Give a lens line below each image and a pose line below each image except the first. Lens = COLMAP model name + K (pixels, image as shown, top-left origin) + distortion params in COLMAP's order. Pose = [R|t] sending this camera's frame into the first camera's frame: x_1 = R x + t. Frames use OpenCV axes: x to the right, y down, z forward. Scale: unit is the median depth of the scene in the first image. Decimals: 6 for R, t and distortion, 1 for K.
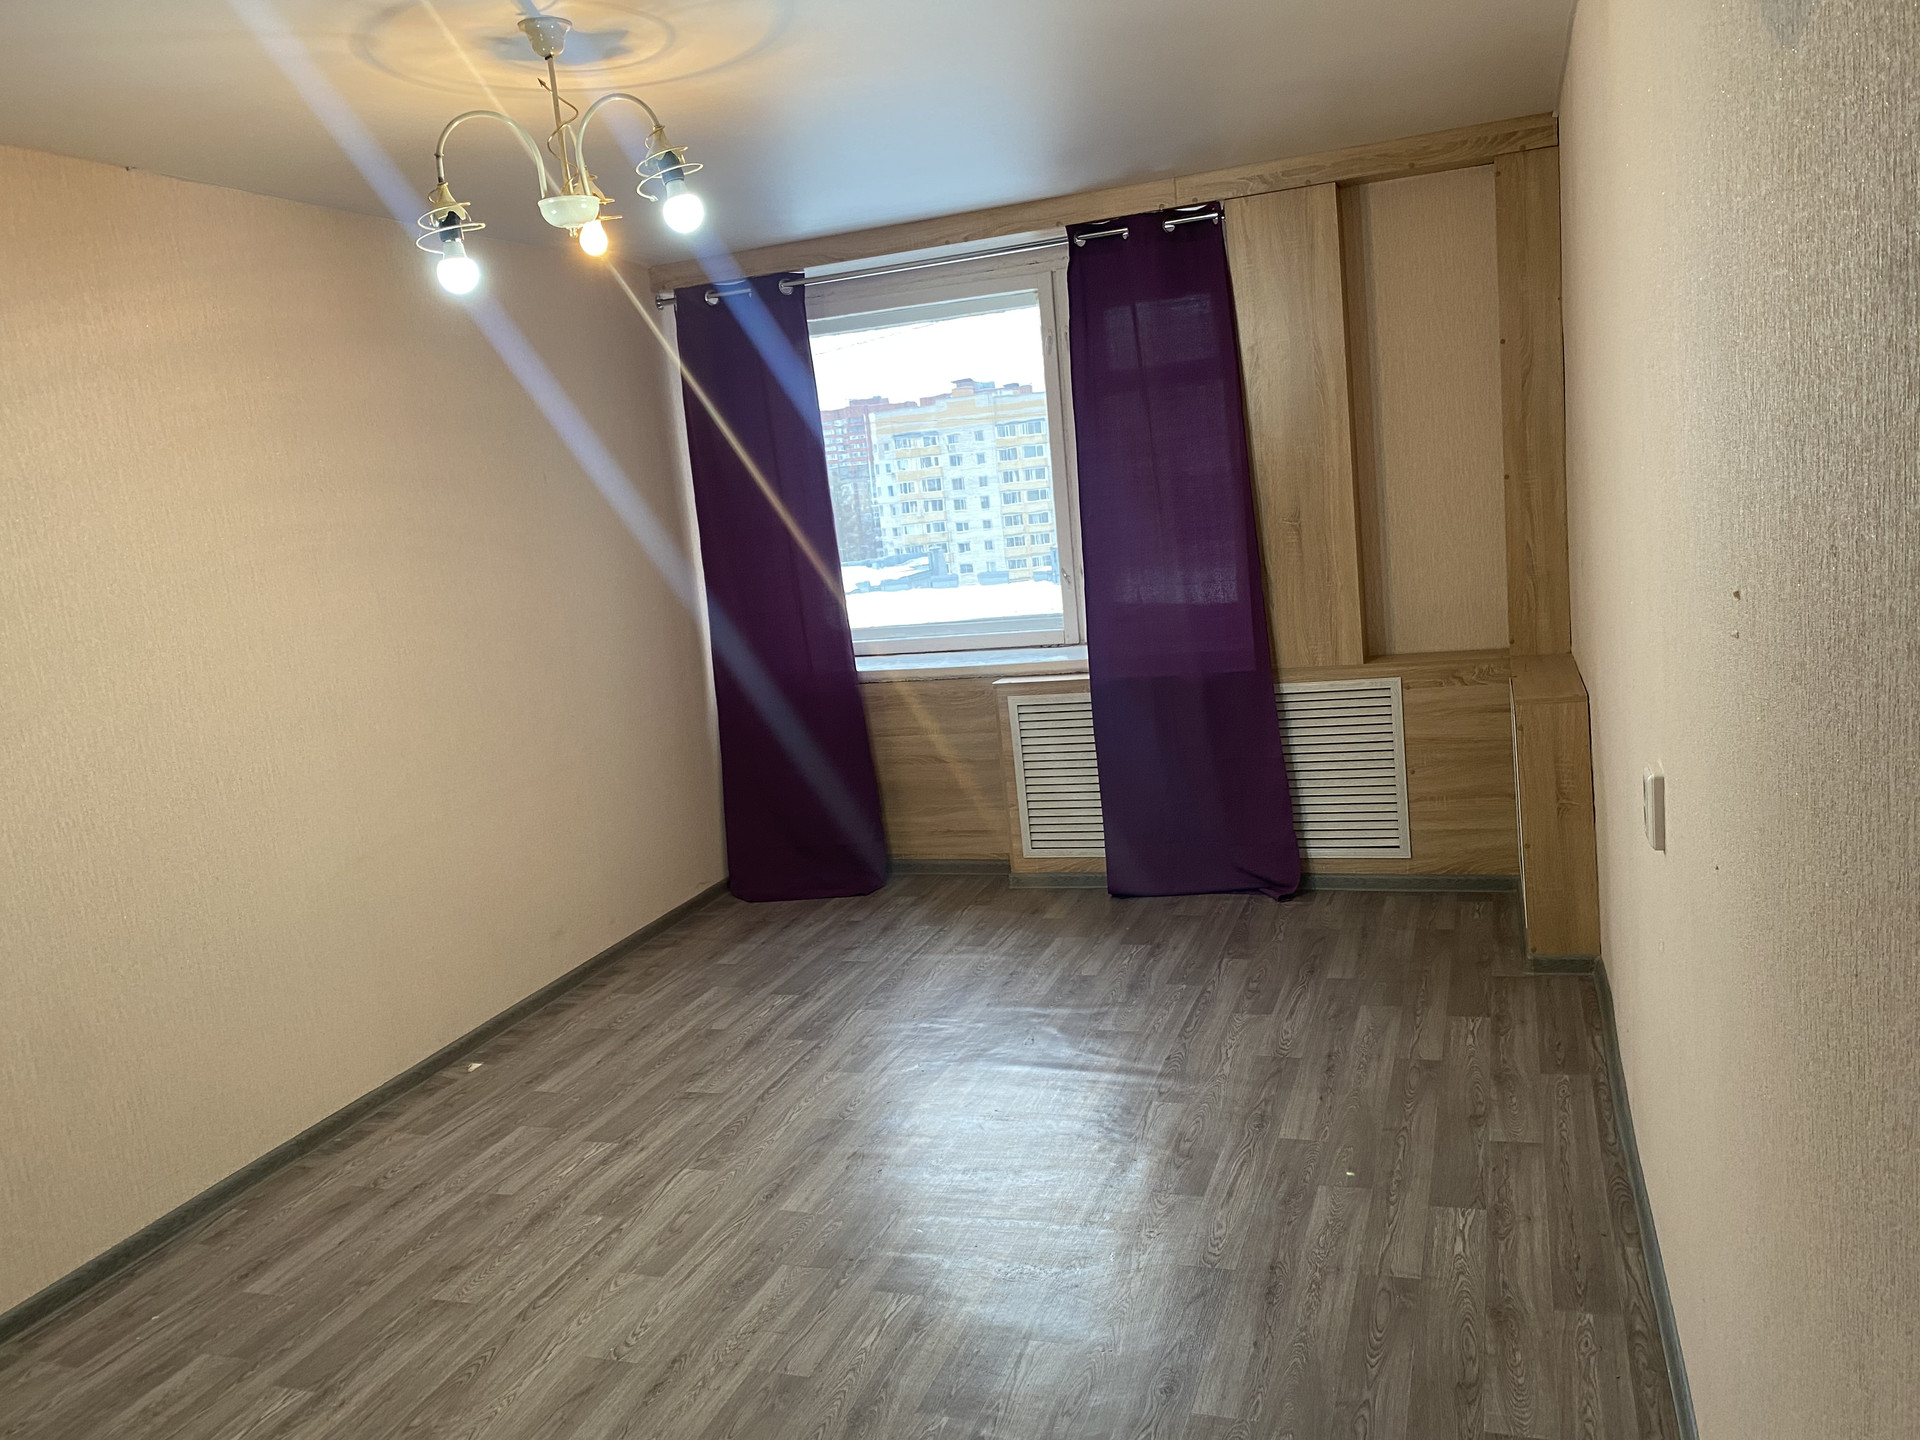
lens RADIAL K [[1474.4, 0, 921.7], [0, 1474.4, 740.8], [0, 0, 1]] dist [0.051399, -0.047552]
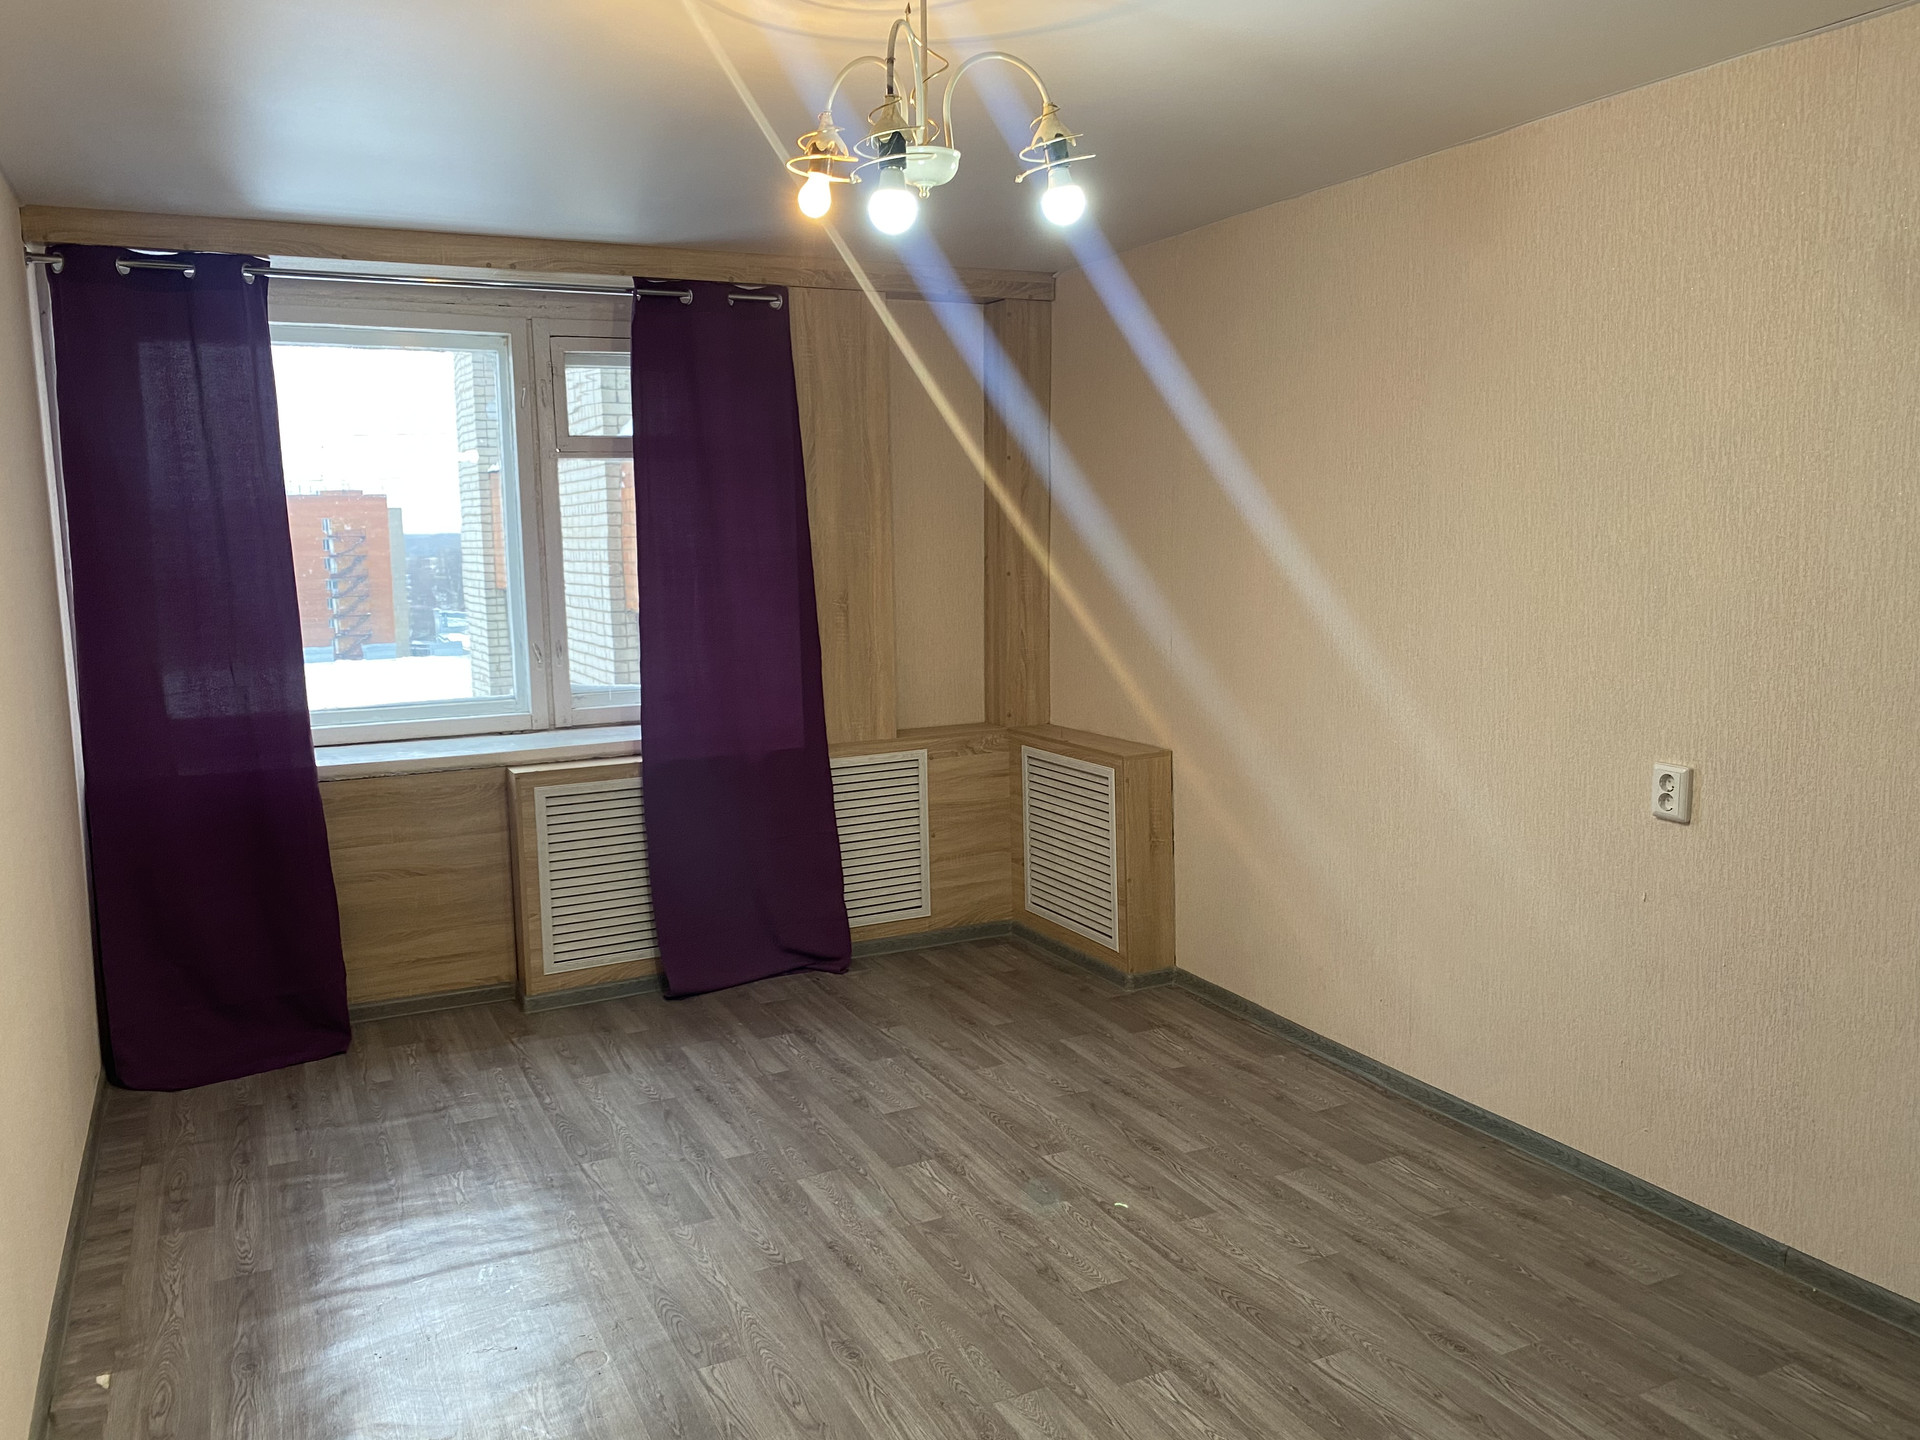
lens RADIAL K [[1474.4, 0, 963.8], [0, 1474.4, 721.7], [0, 0, 1]] dist [0.051399, -0.047552]
pose [[0.676862, -0.010259, 0.736039, -0.436267], [0.079732, 0.995042, -0.059453, 0.003704], [-0.731779, 0.098927, 0.674324, 0.236429]]
